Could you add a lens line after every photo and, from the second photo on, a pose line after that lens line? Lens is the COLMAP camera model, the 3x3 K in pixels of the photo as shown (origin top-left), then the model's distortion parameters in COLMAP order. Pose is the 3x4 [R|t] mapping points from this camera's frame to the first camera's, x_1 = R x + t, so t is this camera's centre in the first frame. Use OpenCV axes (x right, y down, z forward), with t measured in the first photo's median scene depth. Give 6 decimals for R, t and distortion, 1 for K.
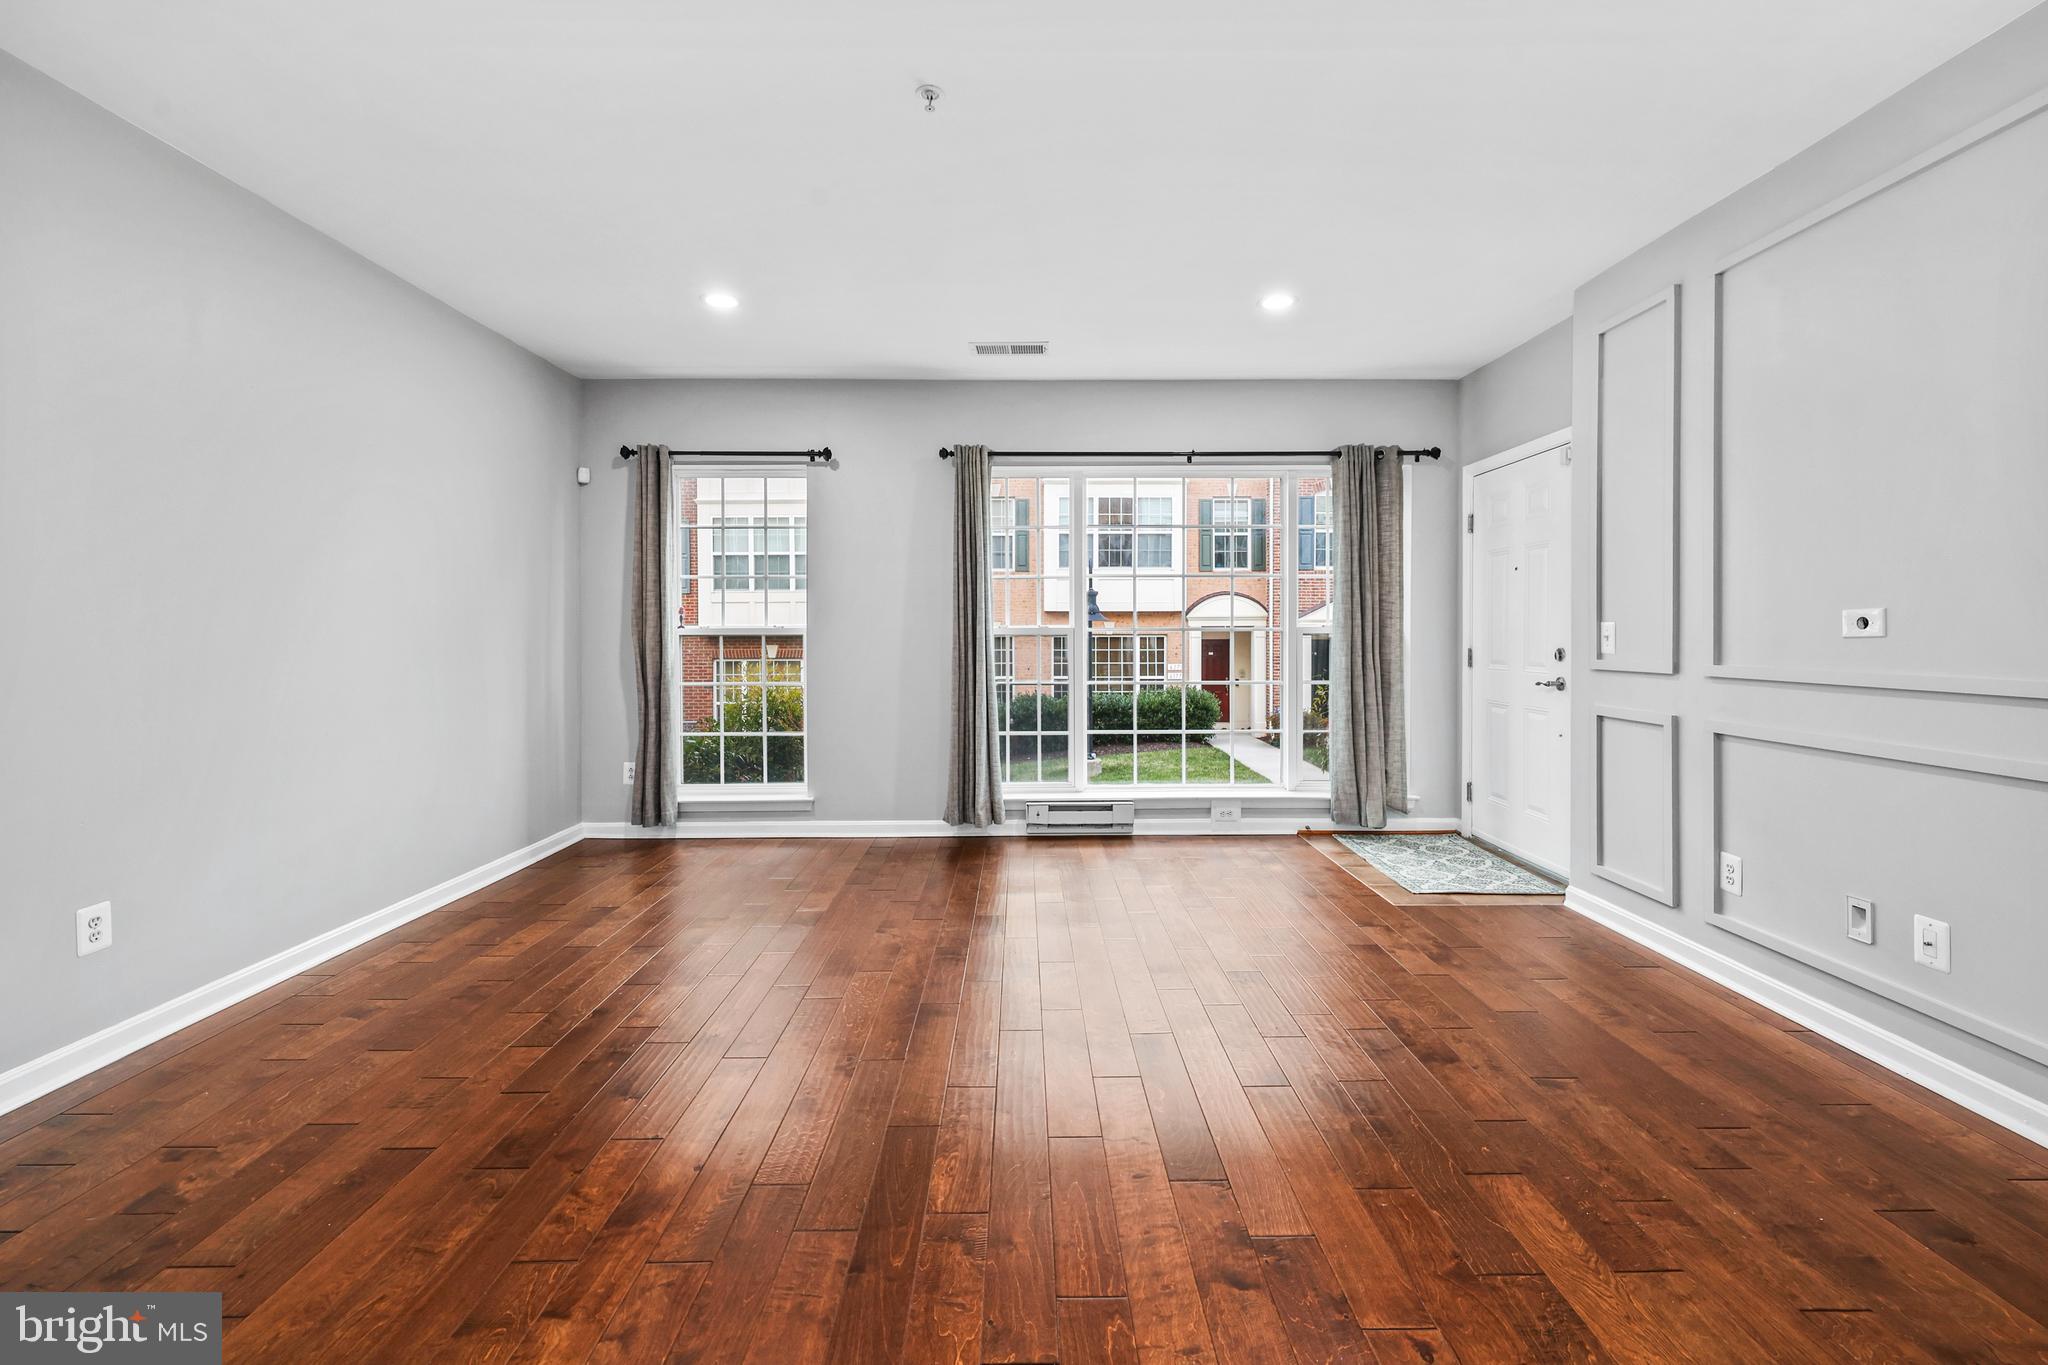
lens RADIAL K [[857.6, 0, 1027.3], [0, 857.6, 639.0], [0, 0, 1]] dist [0.002905, -0.000049]
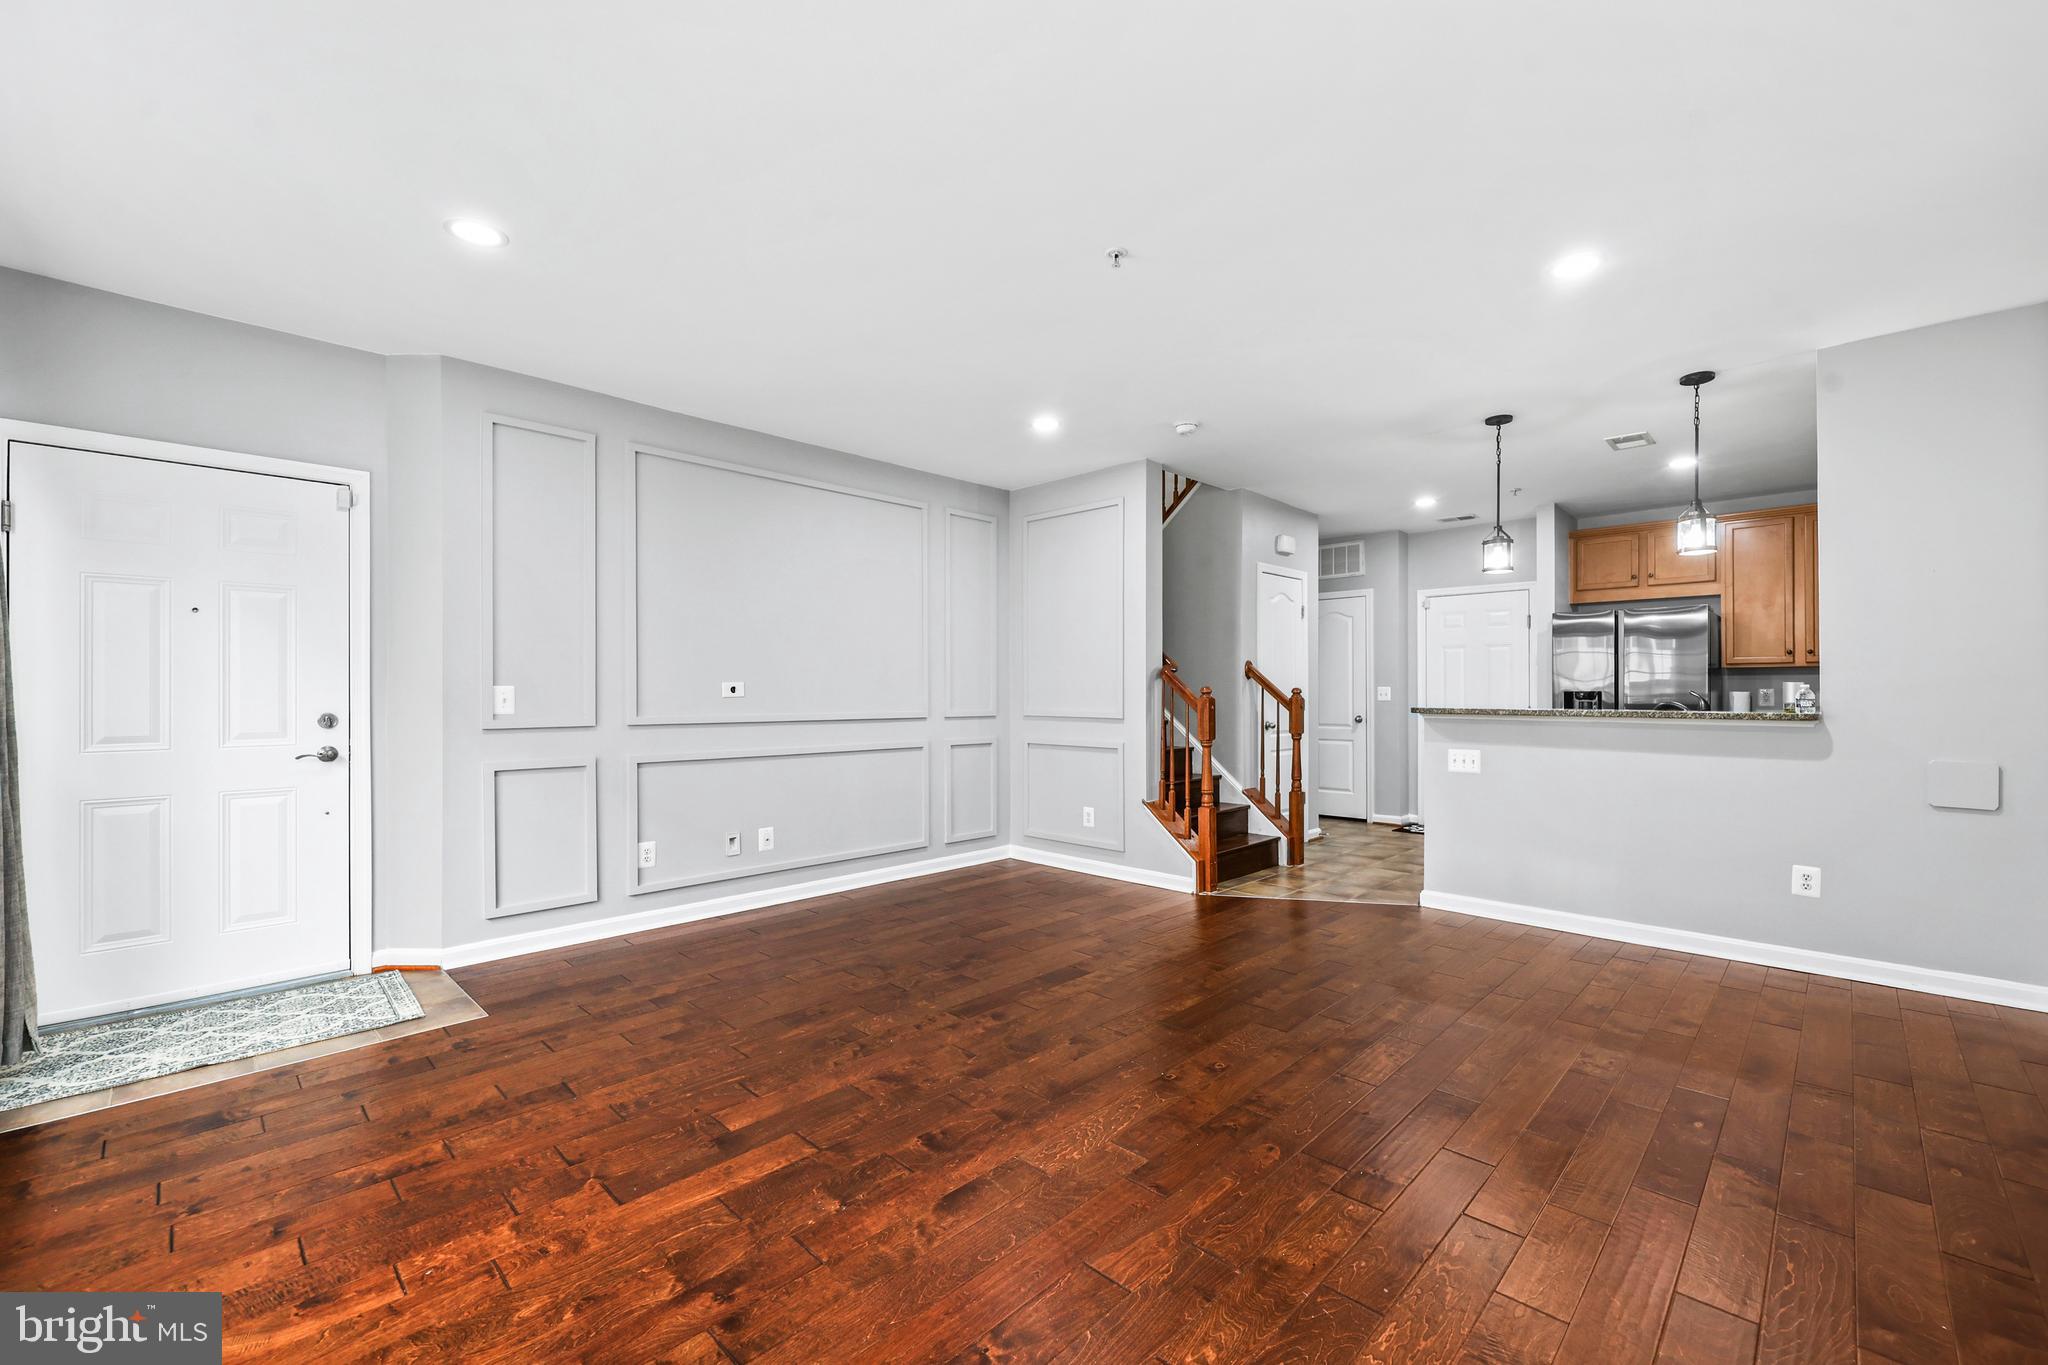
lens RADIAL K [[857.6, 0, 1020.1], [0, 857.6, 693.6], [0, 0, 1]] dist [0.002905, -0.000049]
pose [[-0.697126, 0.002116, 0.716946, -0.418747], [0.008042, 0.999956, 0.004868, -0.007117], [-0.716904, 0.009159, -0.697112, 0.918727]]
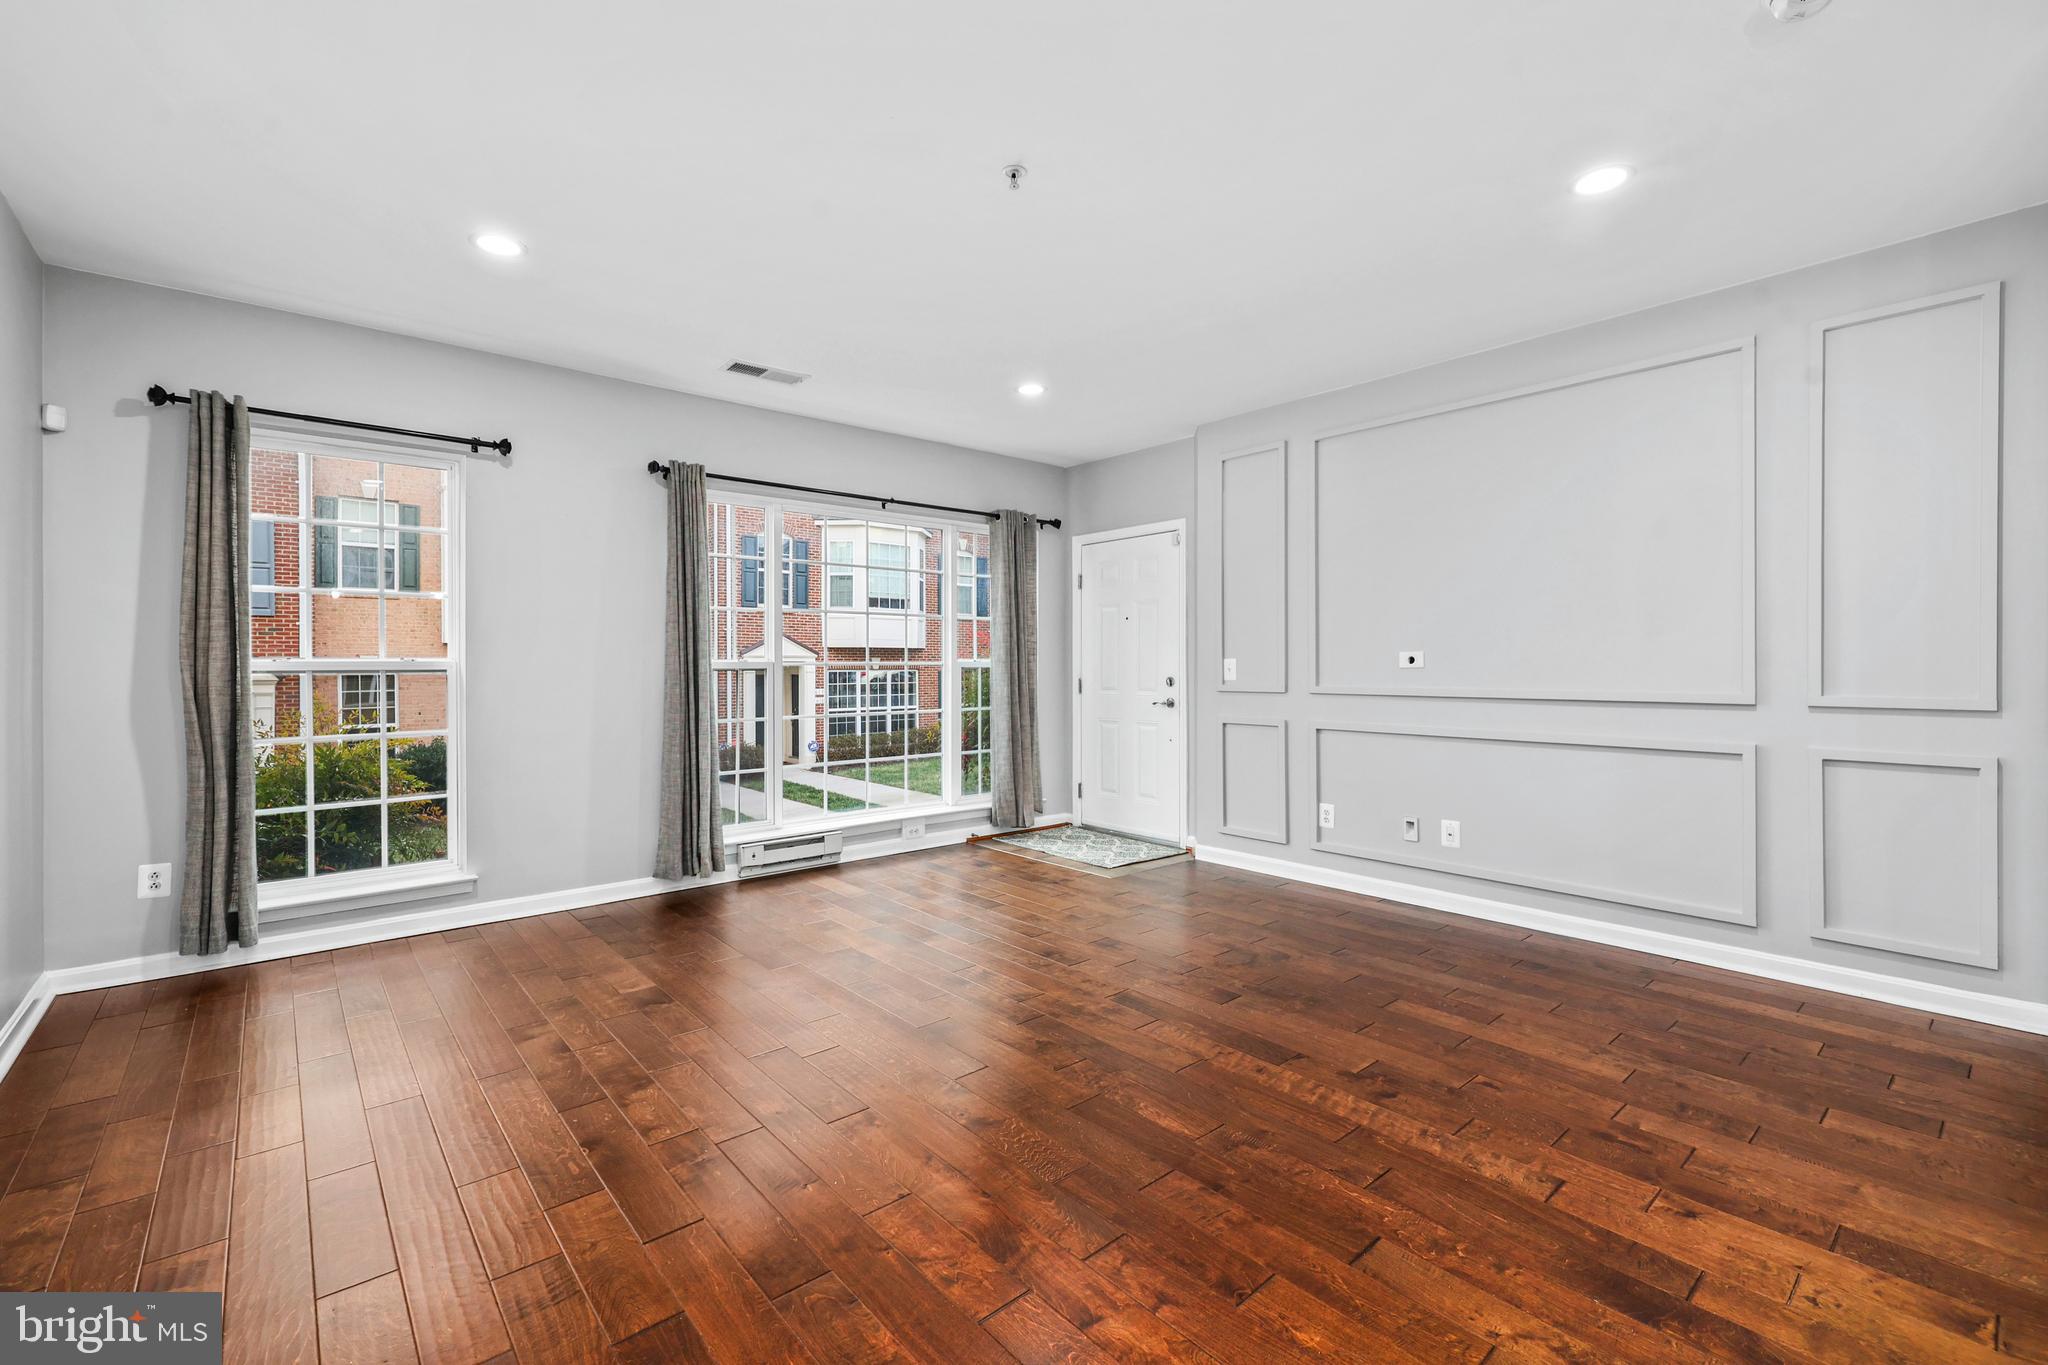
lens RADIAL K [[857.6, 0, 1002.6], [0, 857.6, 665.1], [0, 0, 1]] dist [0.002905, -0.000049]
pose [[0.779131, 0.000542, 0.626861, -0.381286], [0.006623, 0.999937, -0.009096, 0.001375], [-0.626826, 0.011239, 0.779078, 0.075308]]
